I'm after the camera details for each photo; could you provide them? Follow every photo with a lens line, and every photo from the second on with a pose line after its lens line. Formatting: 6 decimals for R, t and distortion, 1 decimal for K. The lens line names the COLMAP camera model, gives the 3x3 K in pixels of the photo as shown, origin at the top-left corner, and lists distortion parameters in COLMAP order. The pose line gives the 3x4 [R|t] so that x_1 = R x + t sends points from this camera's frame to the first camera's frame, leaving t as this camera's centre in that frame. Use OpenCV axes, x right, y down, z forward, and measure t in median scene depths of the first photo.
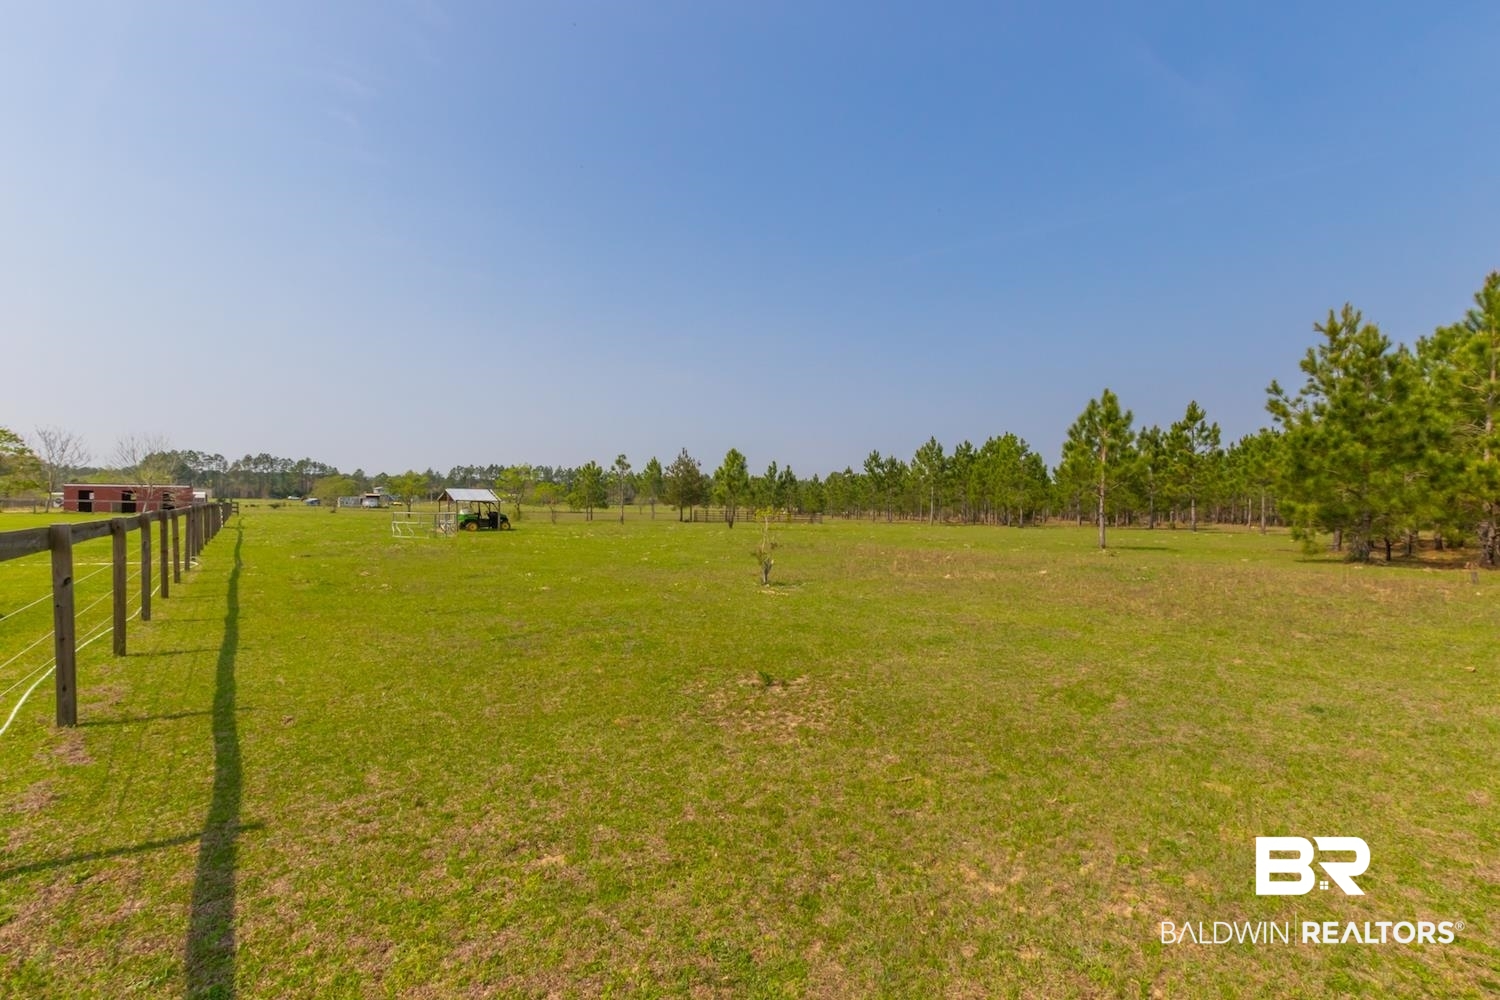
lens RADIAL K [[698.1, 0, 746.8], [0, 698.1, 499.2], [0, 0, 1]] dist [-0.001807, -0.000158]
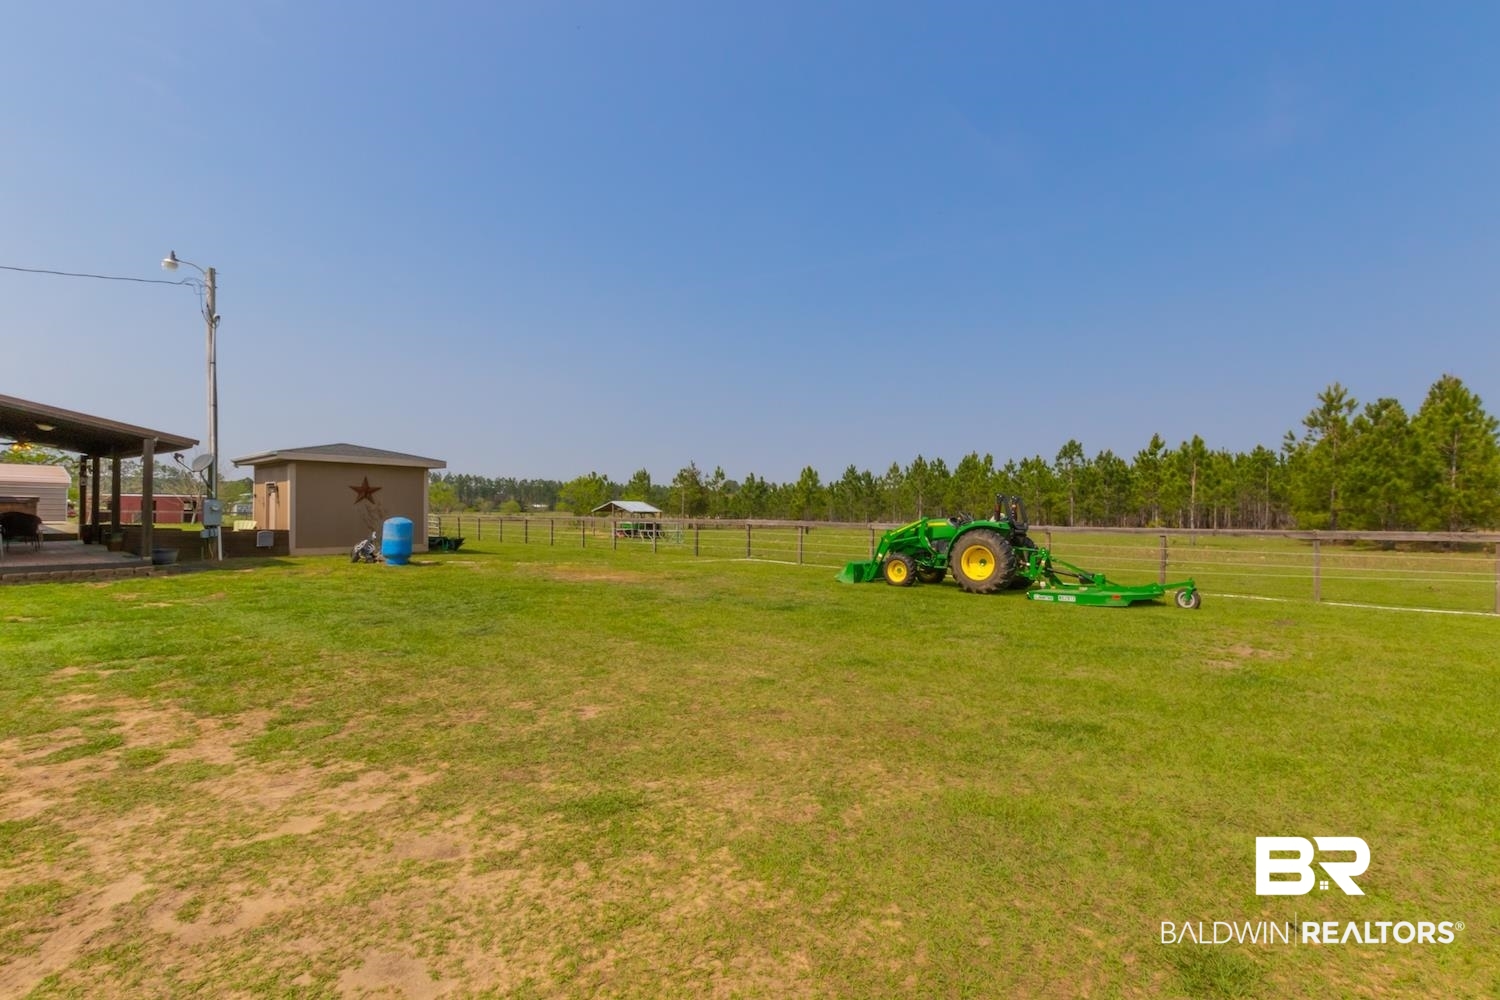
lens RADIAL K [[698.1, 0, 754.4], [0, 698.1, 501.4], [0, 0, 1]] dist [-0.001807, -0.000158]
pose [[0.980774, 0.000589, 0.195148, -0.423004], [0.000791, 0.999975, -0.006993, -0.006355], [-0.195147, 0.007012, 0.980749, -0.151959]]
